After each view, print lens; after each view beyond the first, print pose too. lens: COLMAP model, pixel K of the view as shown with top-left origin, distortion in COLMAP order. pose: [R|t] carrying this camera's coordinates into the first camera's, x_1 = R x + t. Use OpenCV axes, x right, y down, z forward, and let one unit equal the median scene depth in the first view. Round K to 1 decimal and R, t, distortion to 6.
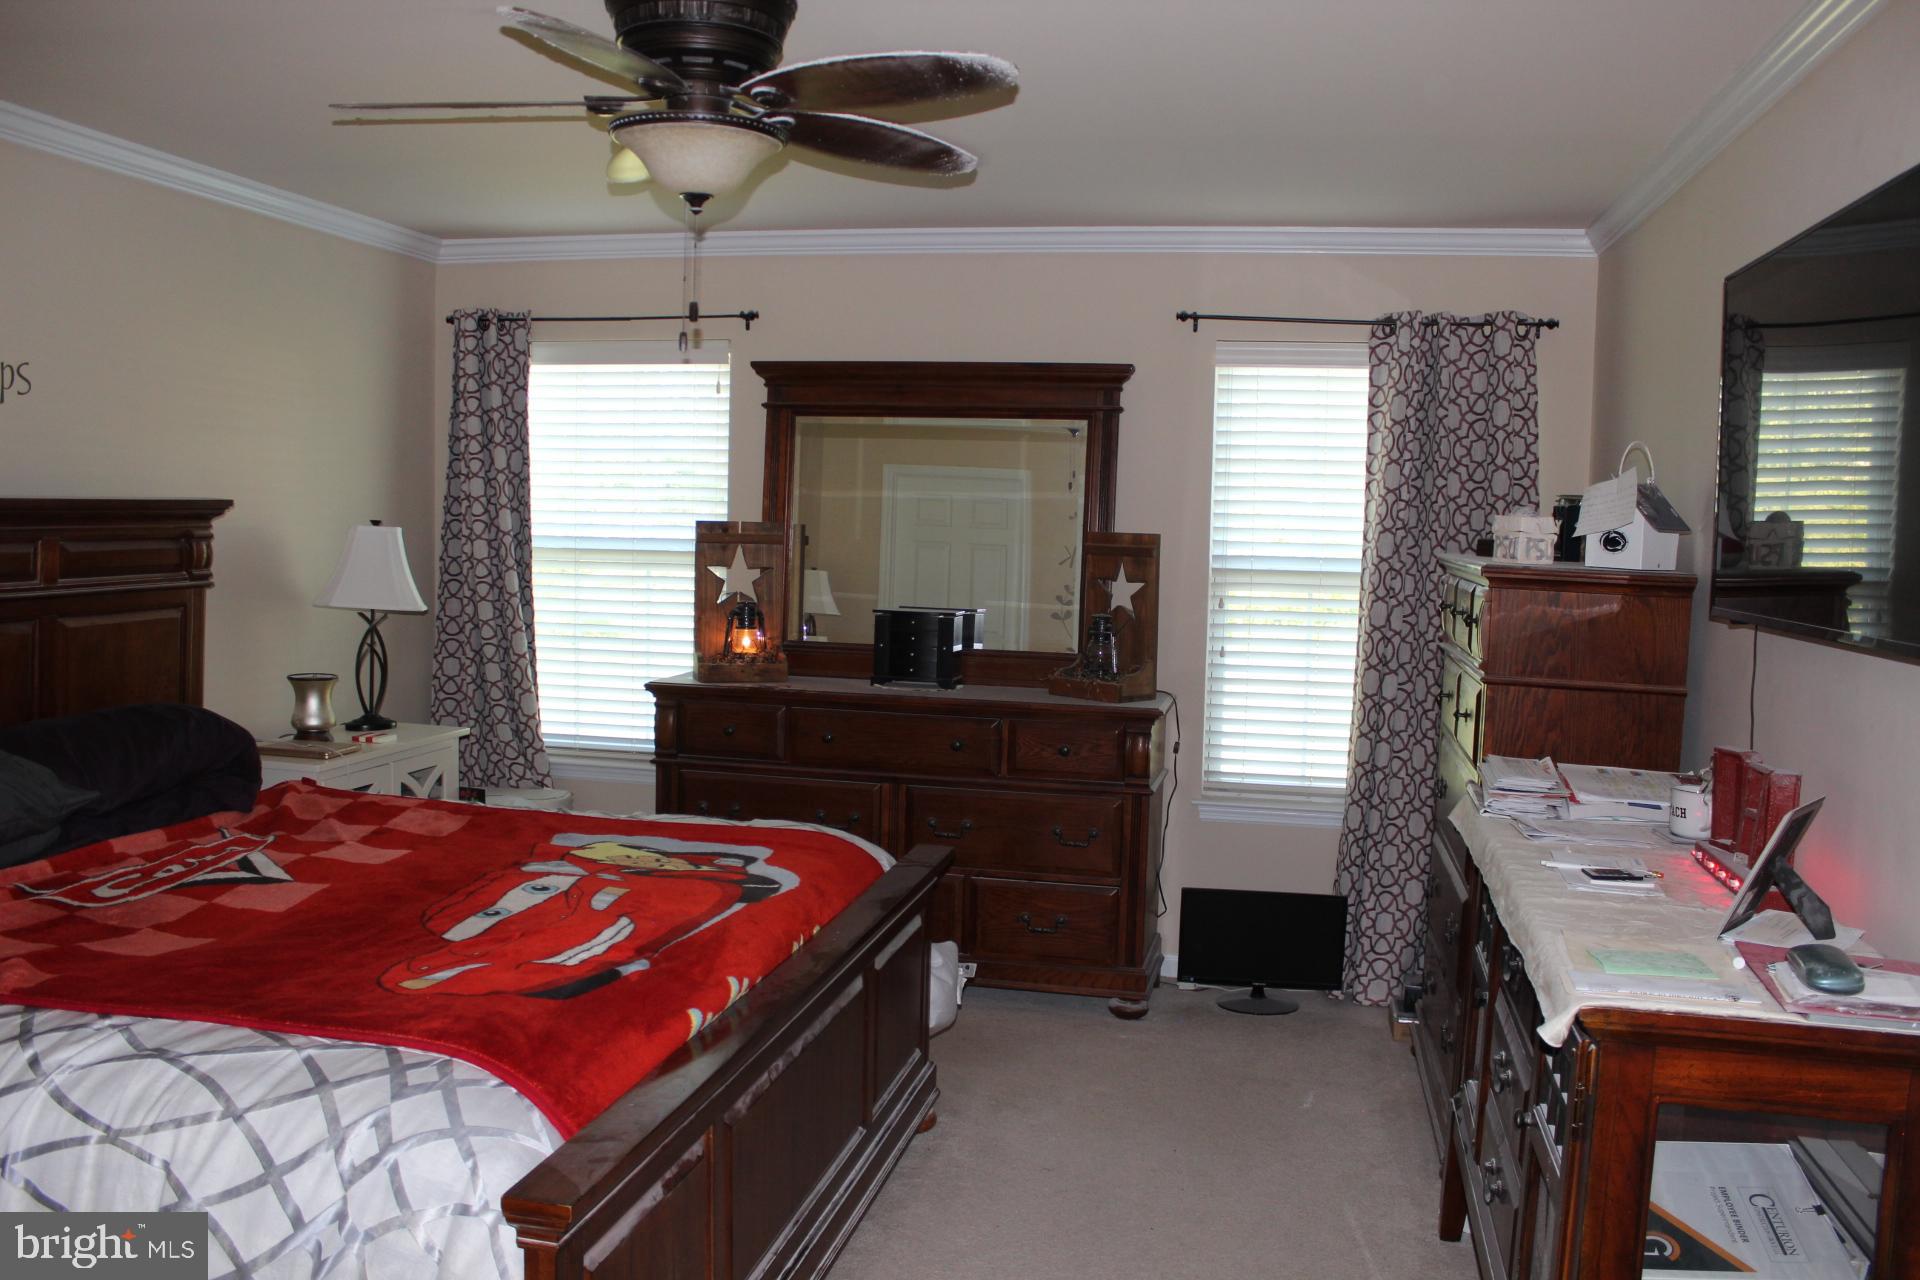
lens RADIAL K [[1603.8, 0, 960.0], [0, 1603.8, 640.0], [0, 0, 1]] dist [-0.150794, 0.153814]
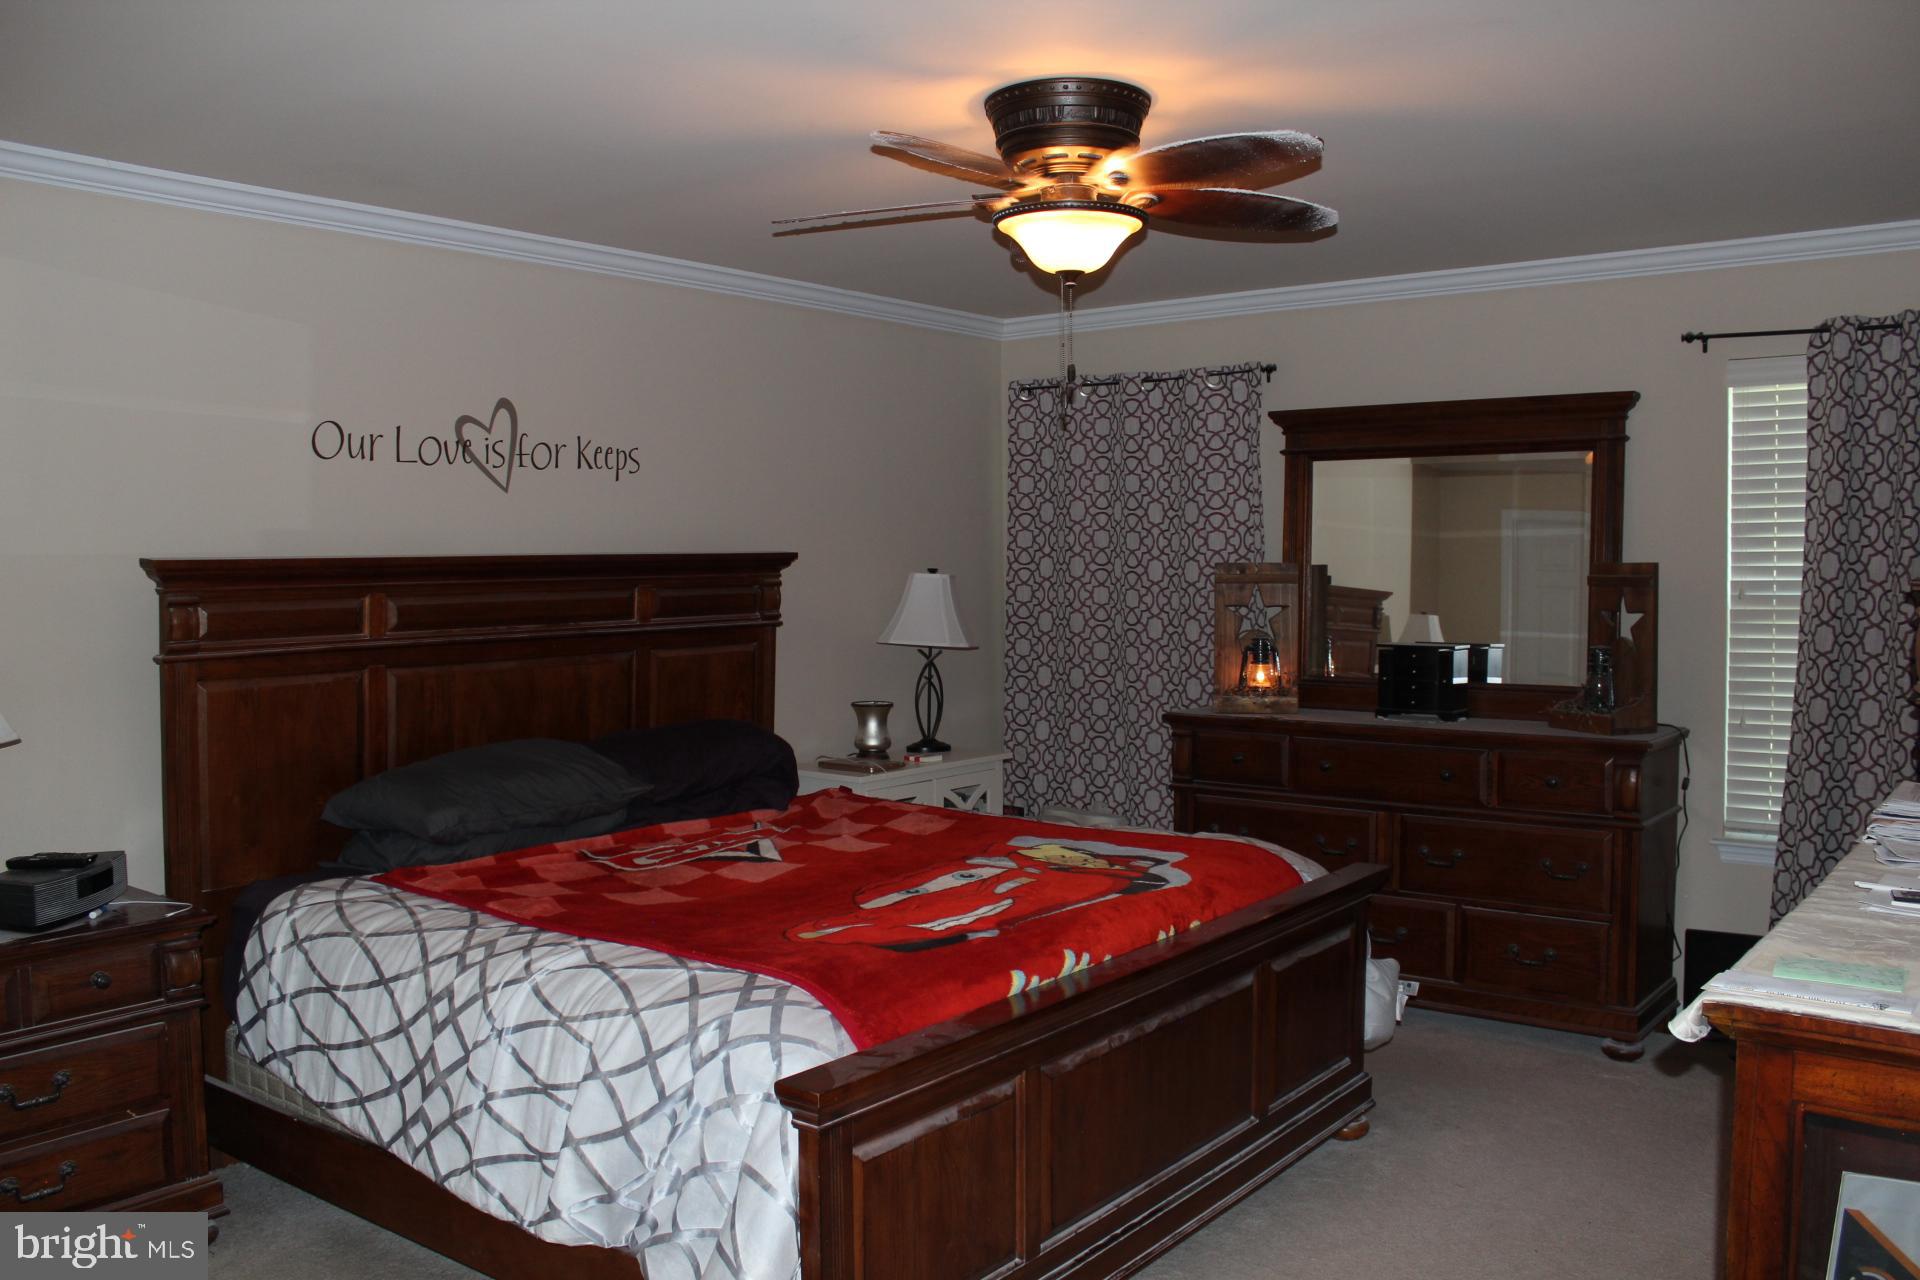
lens RADIAL K [[1594.7, 0, 960.0], [0, 1594.7, 640.0], [0, 0, 1]] dist [-0.107351, 0.009395]
pose [[0.903519, -0.008998, -0.428453, 0.247022], [-0.005457, 0.999457, -0.032496, 0.023250], [0.428513, 0.031699, 0.902979, -0.066543]]
